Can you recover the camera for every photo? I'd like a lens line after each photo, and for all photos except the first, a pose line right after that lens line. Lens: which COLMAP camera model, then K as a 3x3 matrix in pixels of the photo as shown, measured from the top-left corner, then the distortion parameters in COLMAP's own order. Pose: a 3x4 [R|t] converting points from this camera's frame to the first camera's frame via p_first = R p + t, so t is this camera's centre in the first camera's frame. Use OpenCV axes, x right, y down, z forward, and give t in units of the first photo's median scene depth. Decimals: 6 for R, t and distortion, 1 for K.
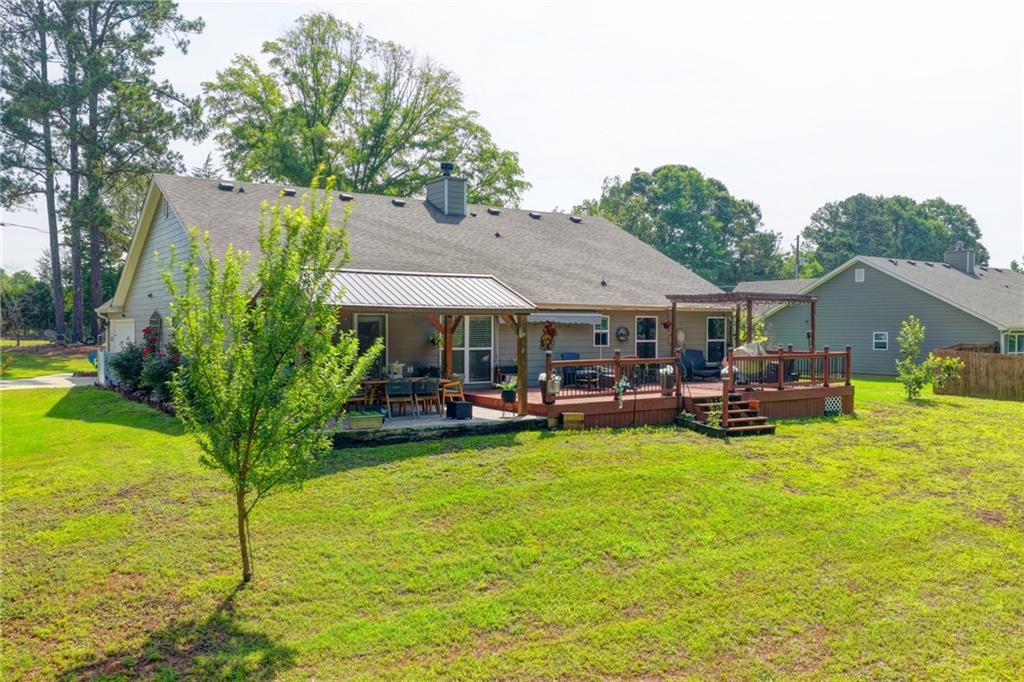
lens RADIAL K [[850.1, 0, 517.1], [0, 850.1, 347.7], [0, 0, 1]] dist [-0.006214, 0.018595]
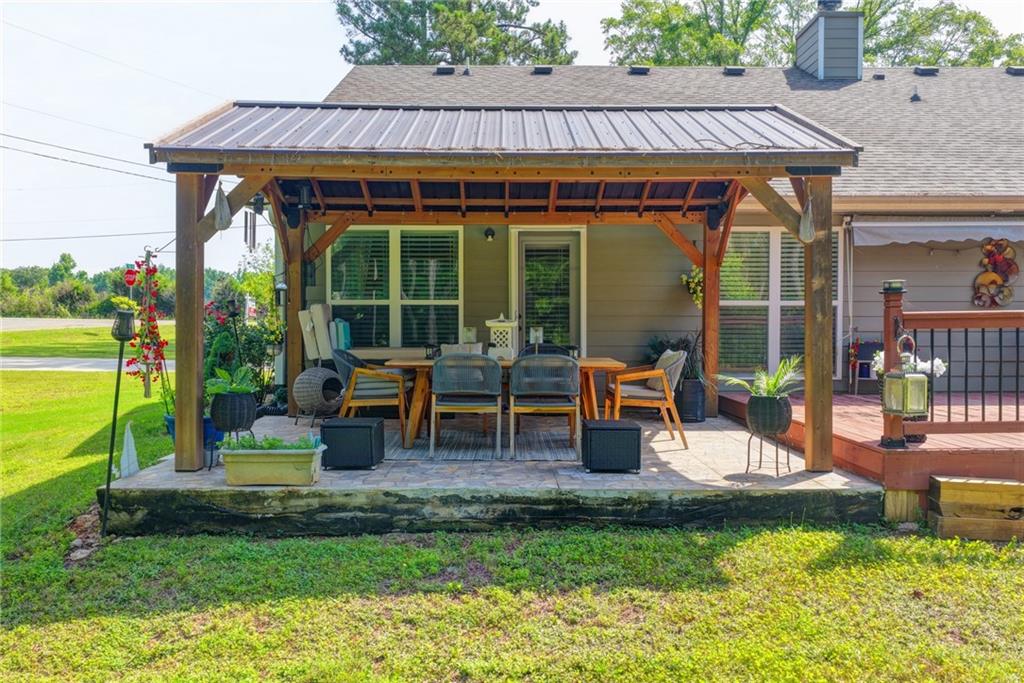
lens RADIAL K [[848.8, 0, 515.1], [0, 848.8, 344.7], [0, 0, 1]] dist [0.000373, 0.003260]
pose [[0.831160, 0.008928, -0.555961, 0.071388], [-0.009643, 0.999952, 0.001641, 0.021795], [0.555949, 0.003997, 0.831207, 0.487659]]
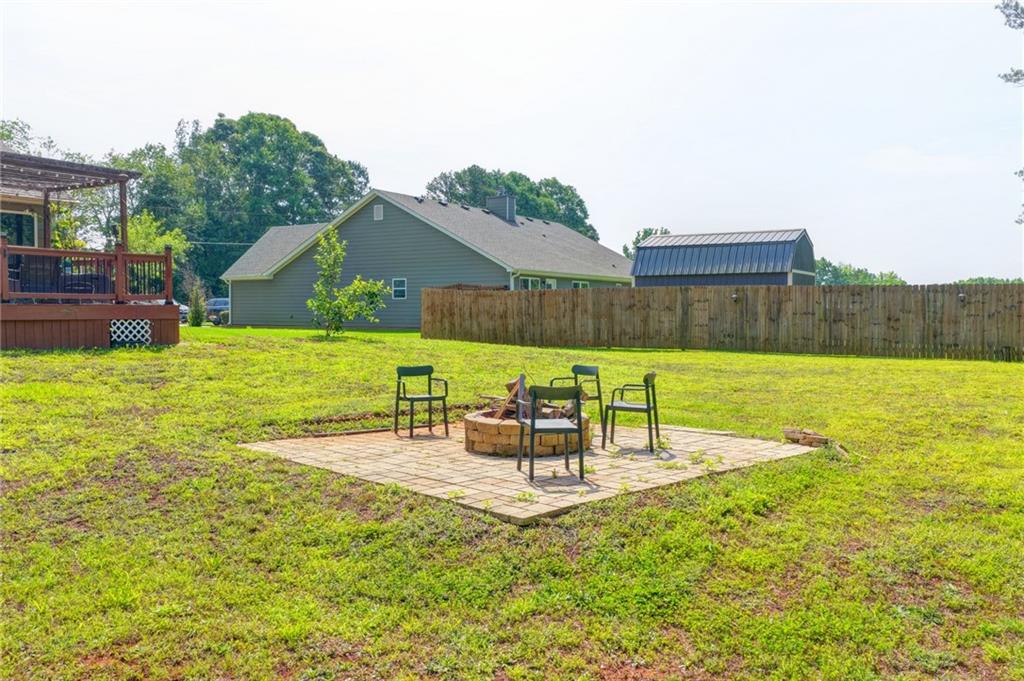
lens RADIAL K [[850.1, 0, 517.1], [0, 850.1, 347.2], [0, 0, 1]] dist [-0.006214, 0.018595]
pose [[0.929679, -0.012260, 0.368166, 0.392086], [0.006521, 0.999837, 0.016829, 0.067225], [-0.368312, -0.013244, 0.929608, 0.272814]]
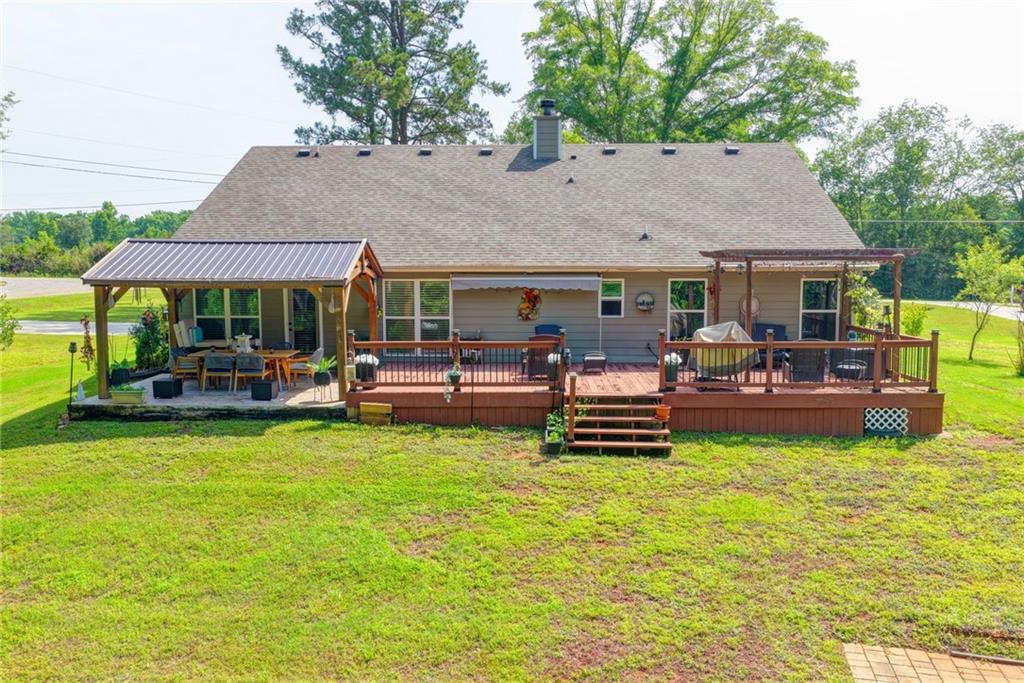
lens RADIAL K [[850.1, 0, 517.1], [0, 850.1, 348.2], [0, 0, 1]] dist [-0.006214, 0.018595]
pose [[0.804784, 0.055396, -0.590977, 0.506173], [-0.010447, 0.996803, 0.079211, -0.035157], [0.593475, -0.057574, 0.802790, 0.302181]]
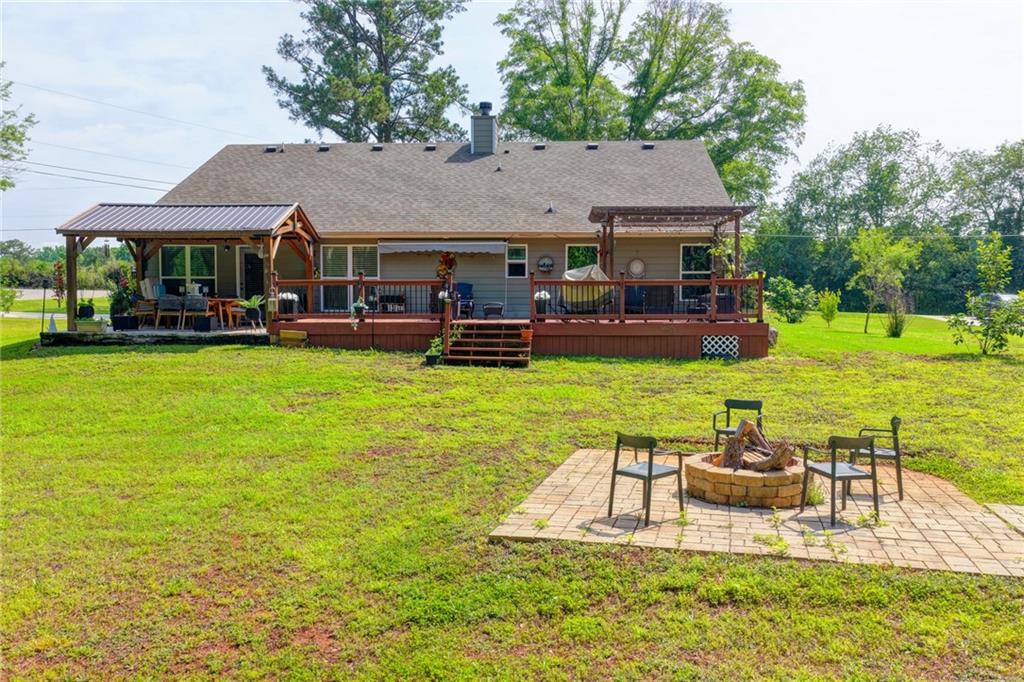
lens RADIAL K [[850.1, 0, 517.1], [0, 850.1, 347.7], [0, 0, 1]] dist [-0.006214, 0.018595]
pose [[0.789344, 0.031994, -0.613116, 0.672354], [-0.015023, 0.999349, 0.032808, 0.044364], [0.613767, -0.016686, 0.789311, 0.269744]]
